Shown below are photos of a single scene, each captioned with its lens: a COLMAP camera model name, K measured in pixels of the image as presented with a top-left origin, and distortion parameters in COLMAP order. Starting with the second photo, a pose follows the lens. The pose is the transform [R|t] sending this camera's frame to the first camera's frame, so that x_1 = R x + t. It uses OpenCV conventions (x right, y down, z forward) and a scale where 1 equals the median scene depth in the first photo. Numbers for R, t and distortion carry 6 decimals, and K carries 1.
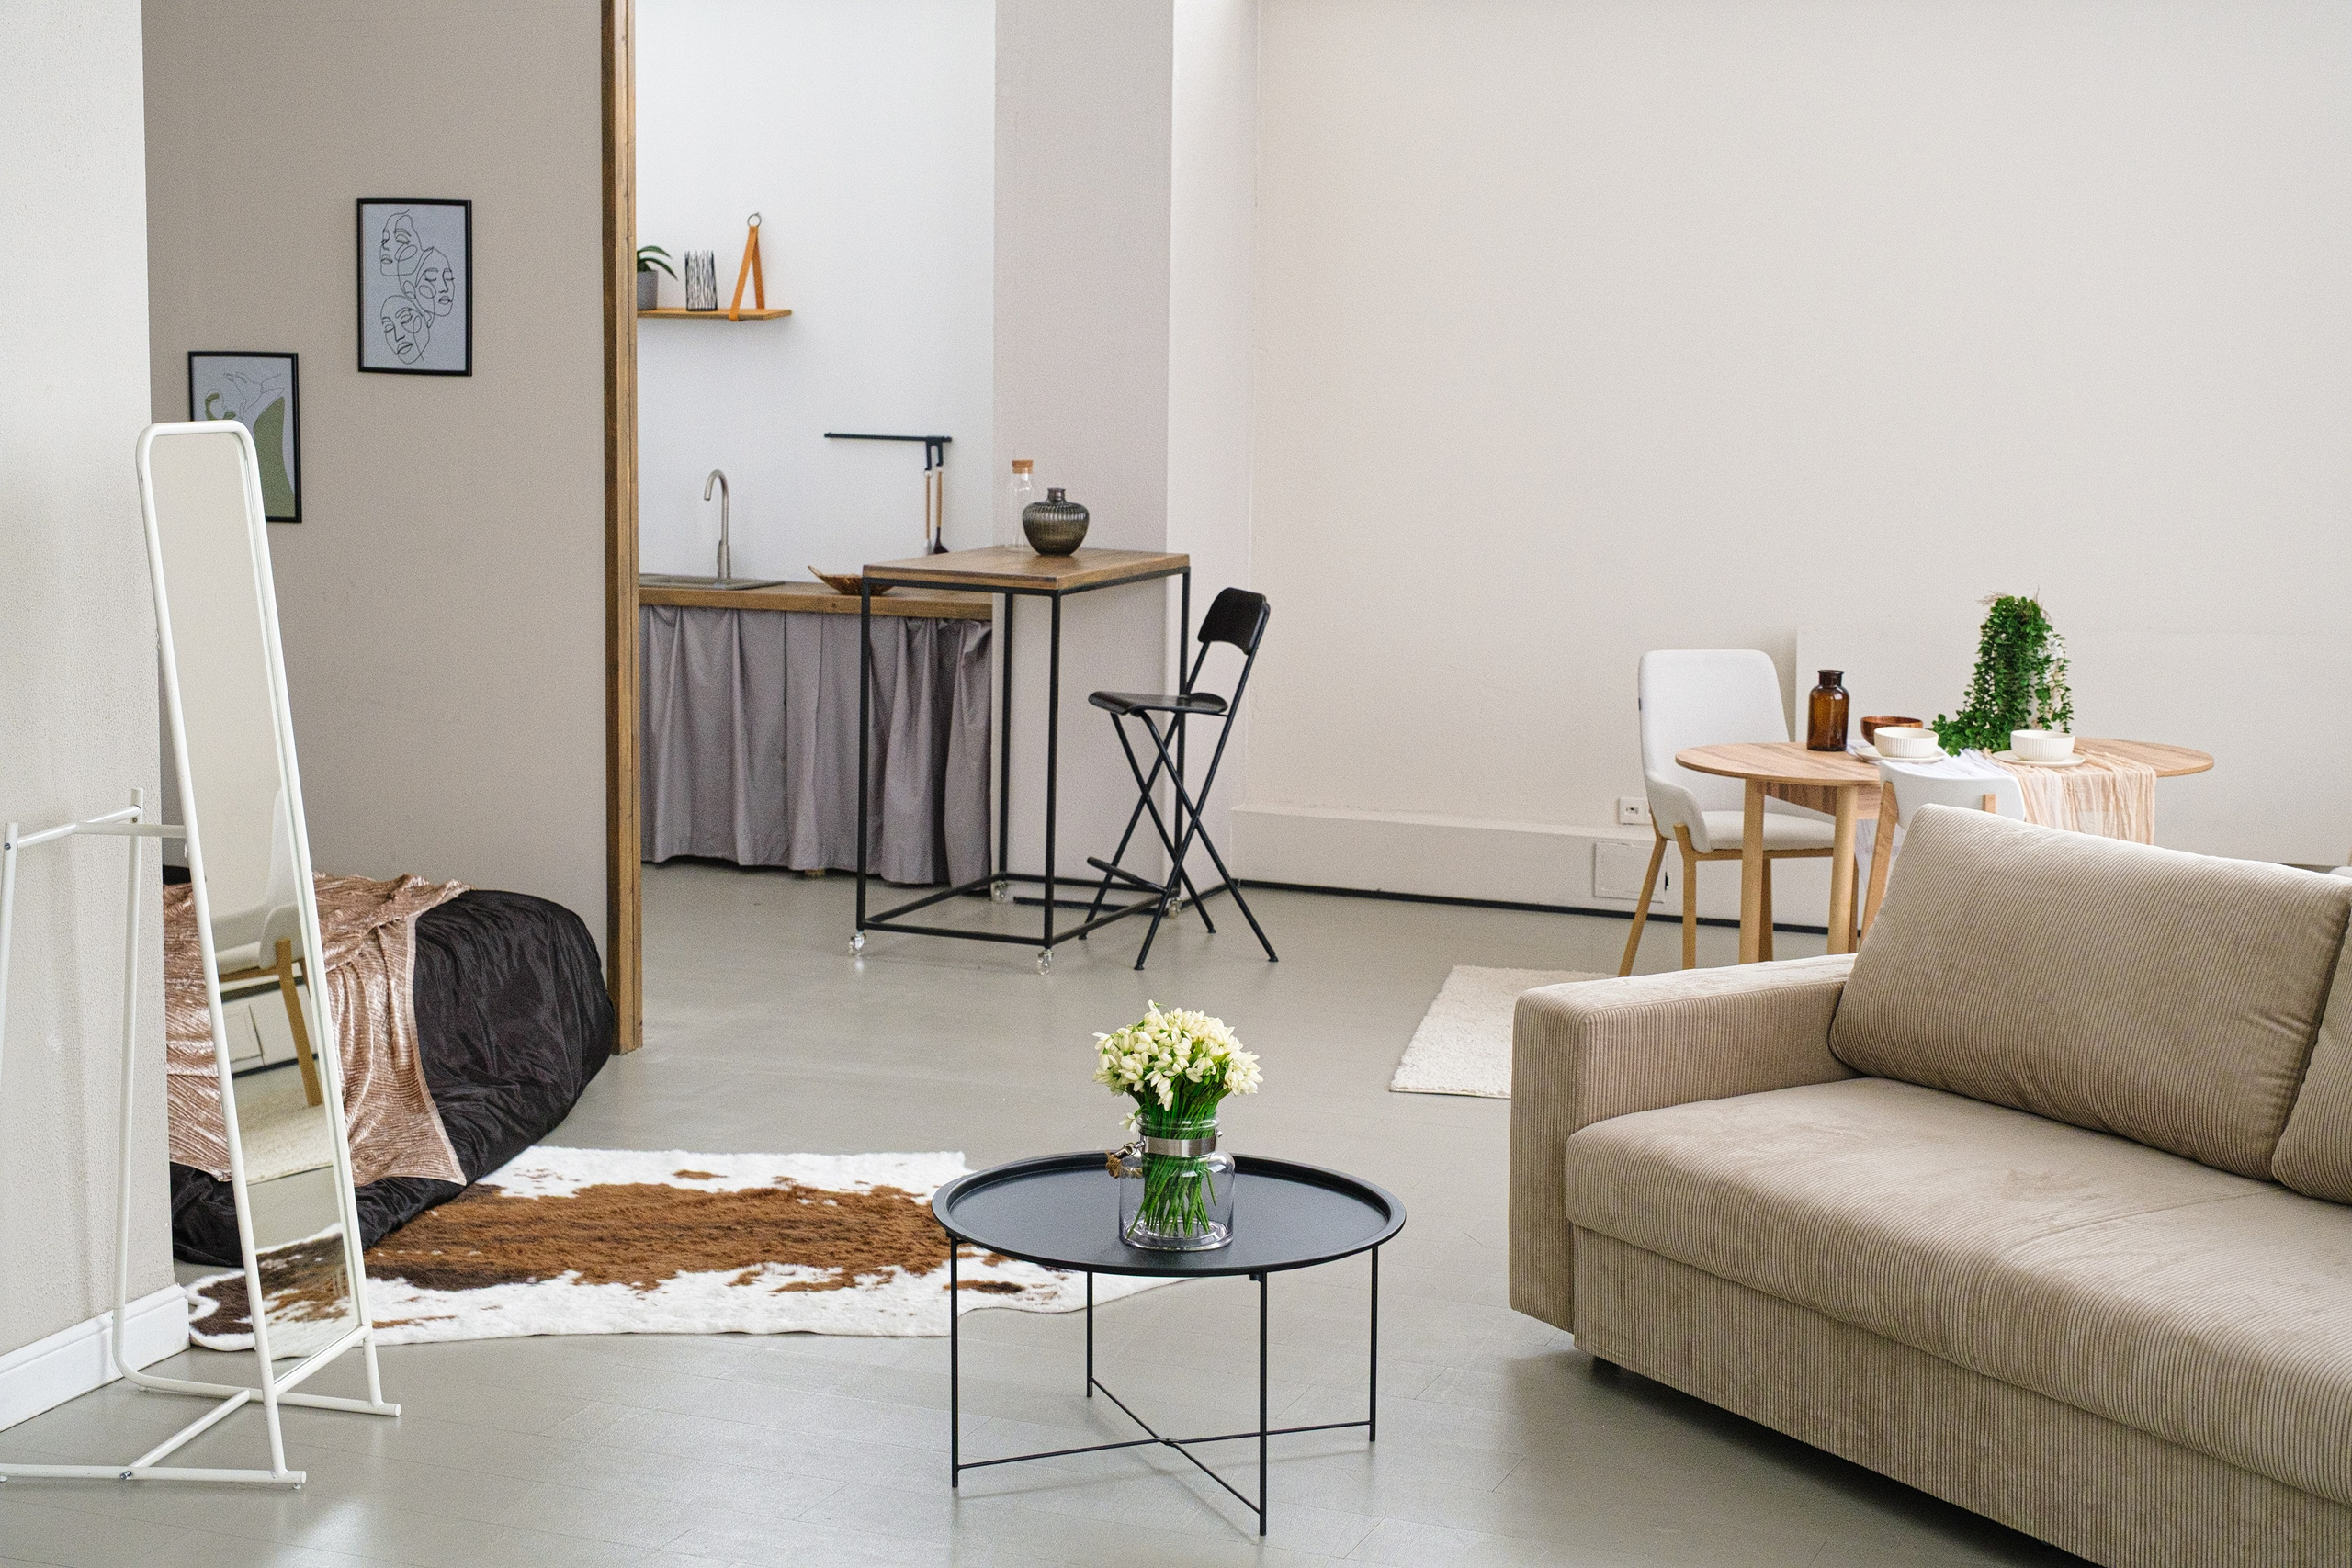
lens RADIAL K [[3556.5, 0, 1176.0], [0, 3556.5, 784.0], [0, 0, 1]] dist [0.082927, -0.009085]
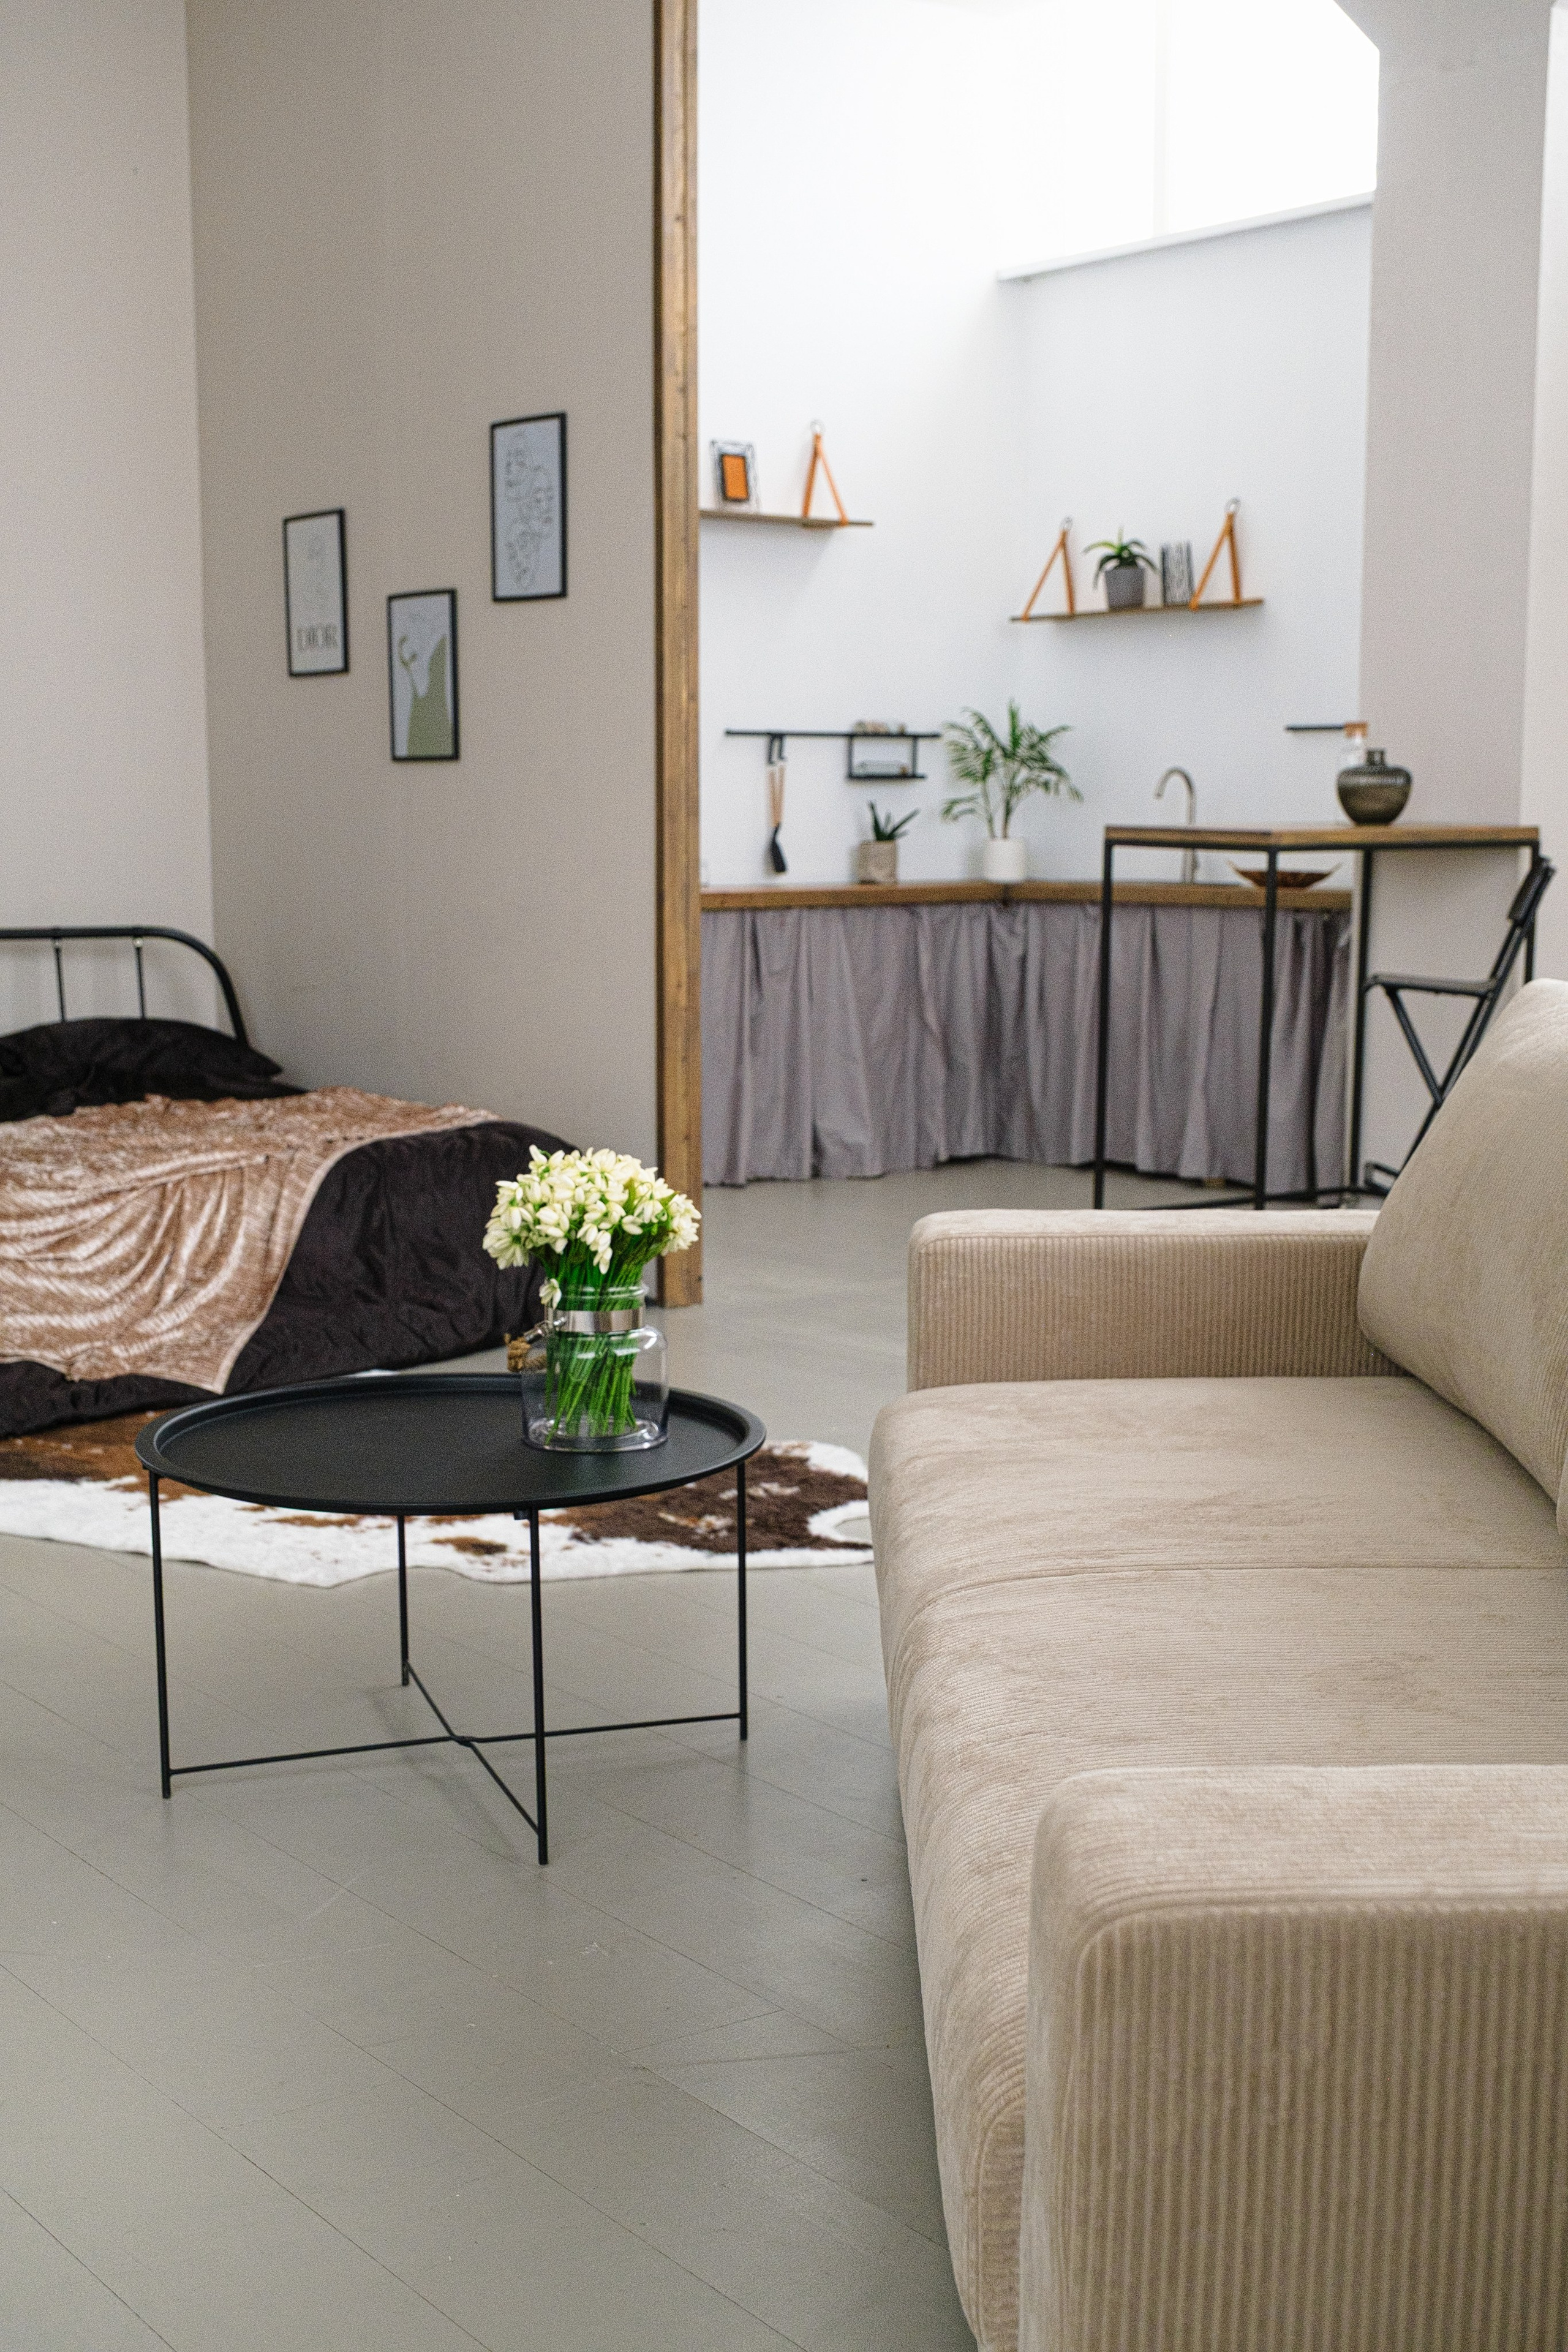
lens RADIAL K [[3005.8, 0, 793.2], [0, 3005.8, 1256.3], [0, 0, 1]] dist [0.051732, -0.033553]
pose [[0.854839, 0.066022, -0.514676, 0.283009], [-0.059541, 0.997802, 0.029103, 0.036137], [0.515466, 0.005766, 0.856891, 0.324304]]
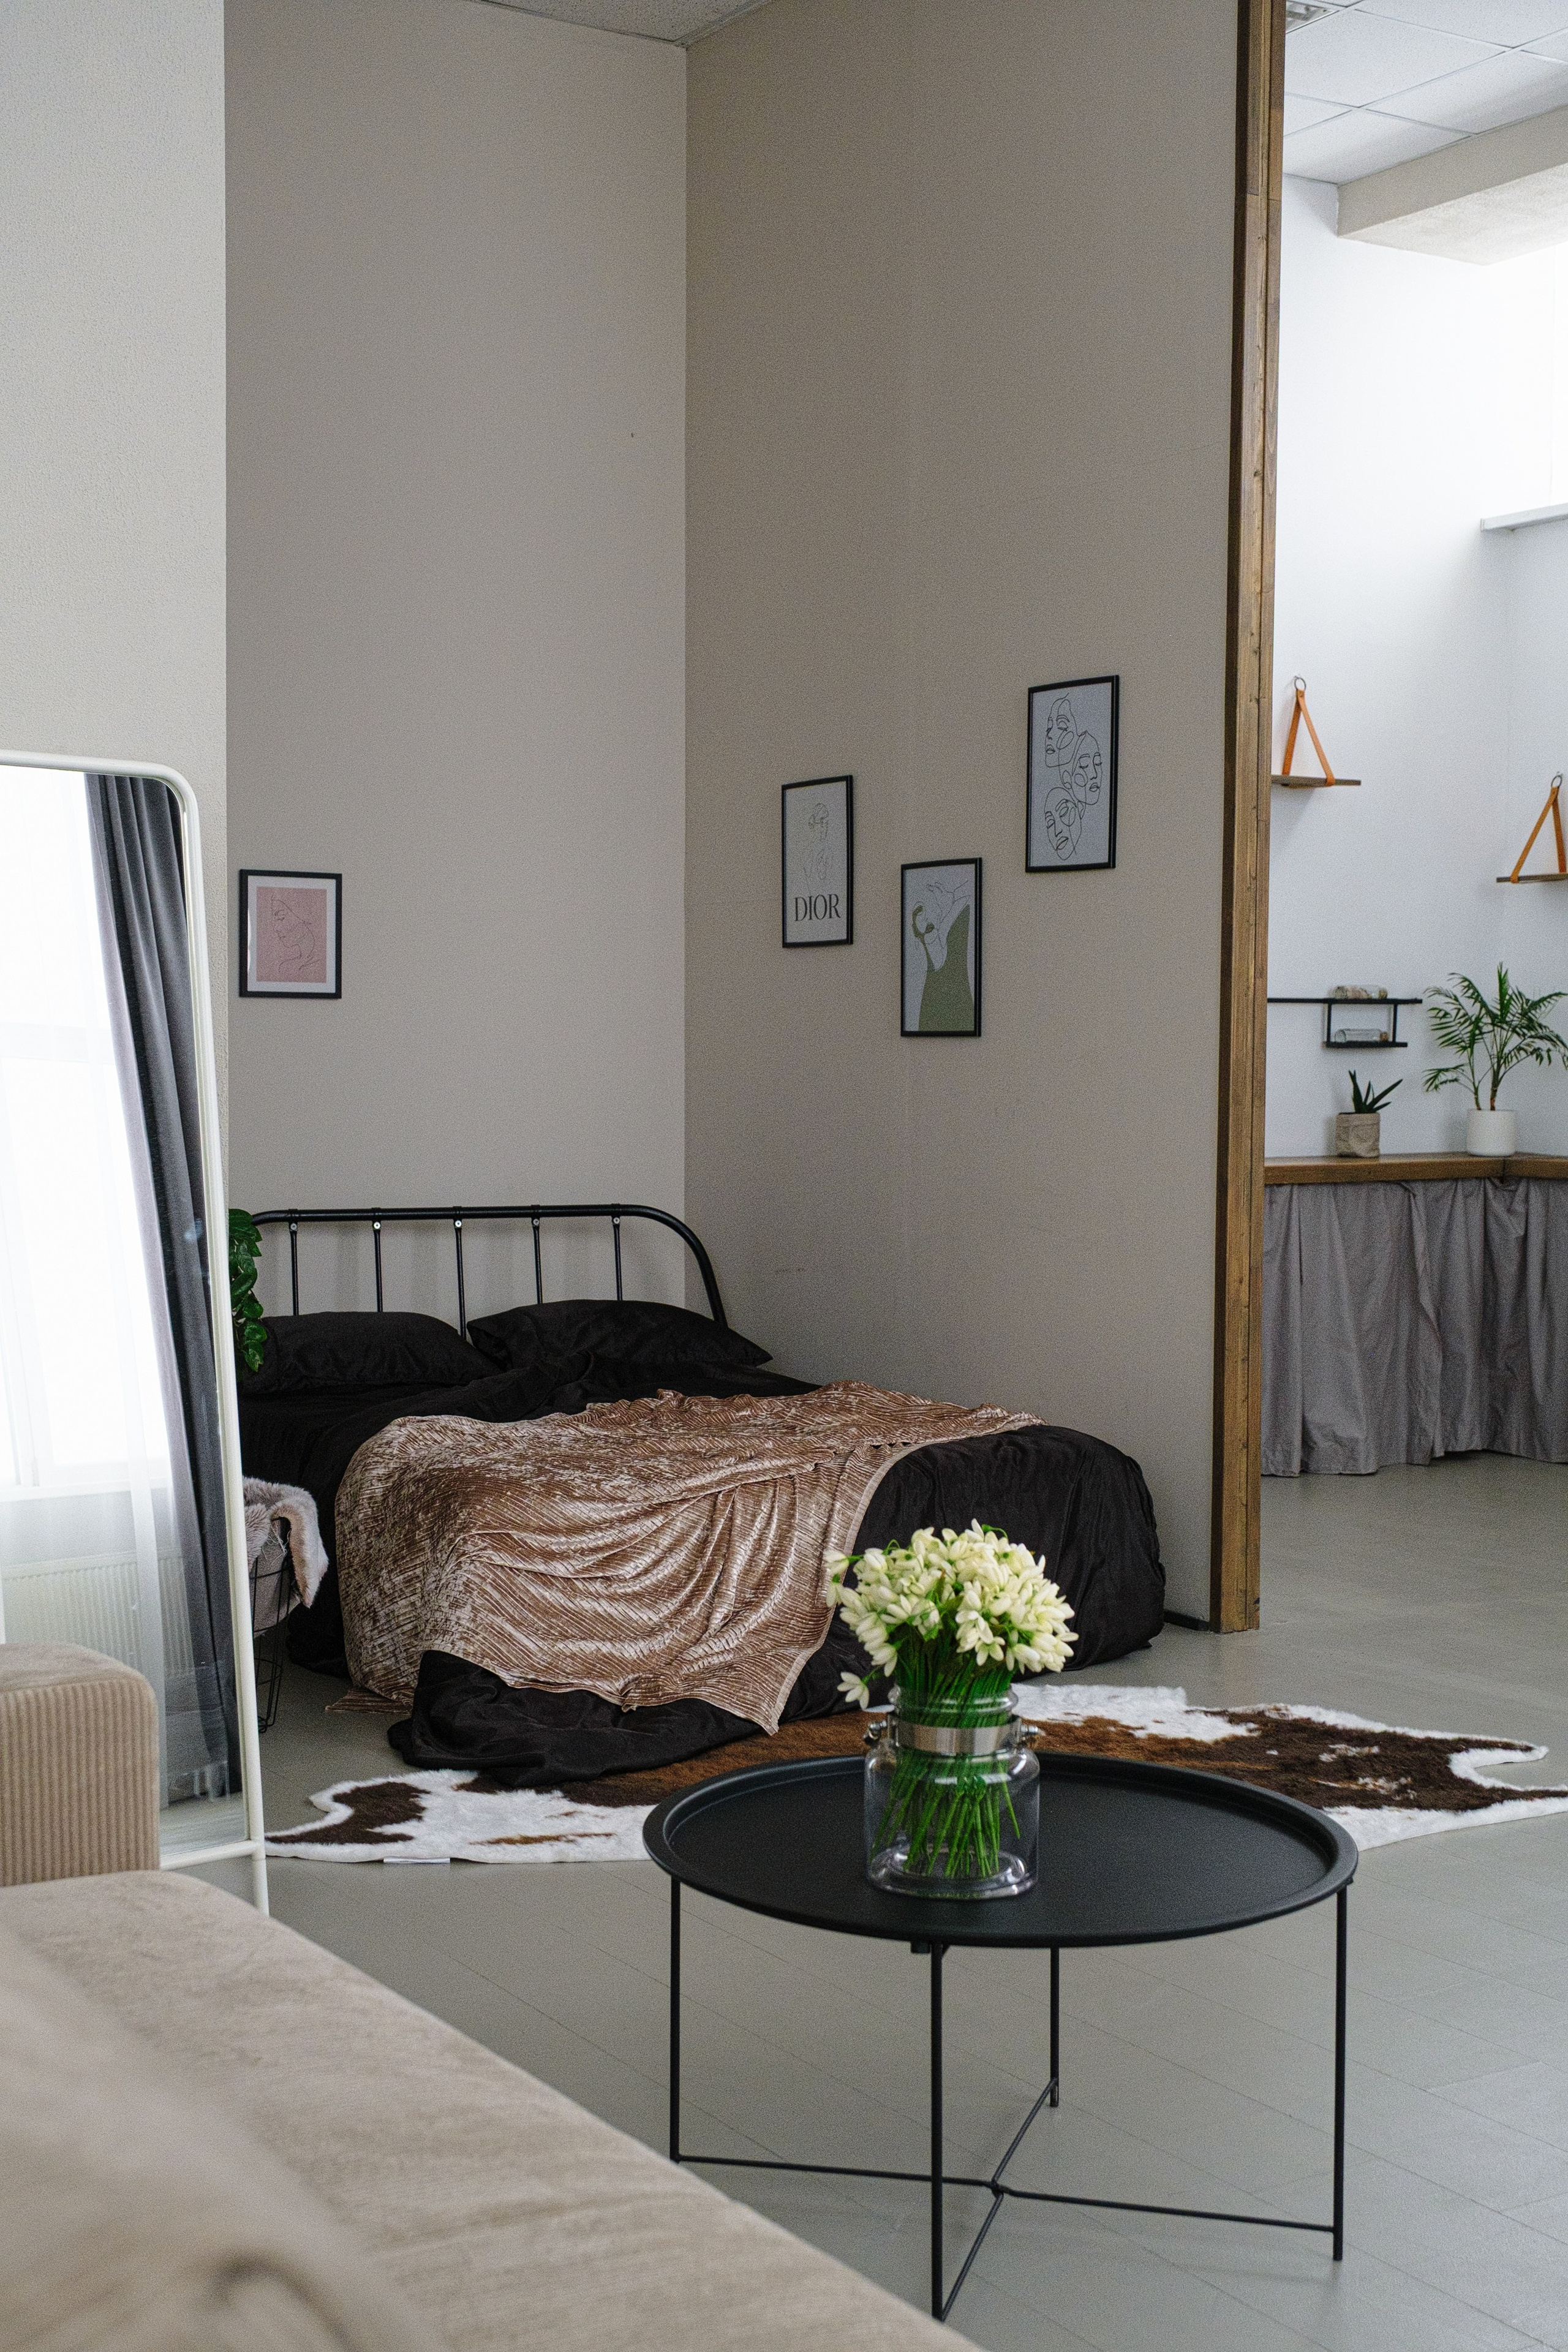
lens RADIAL K [[3049.0, 0, 781.5], [0, 3049.0, 1210.1], [0, 0, 1]] dist [0.146225, -0.620168]
pose [[0.804962, 0.024135, -0.592836, 0.196191], [-0.073691, 0.995503, -0.059531, 0.025273], [0.588733, 0.091607, 0.803120, 0.322865]]
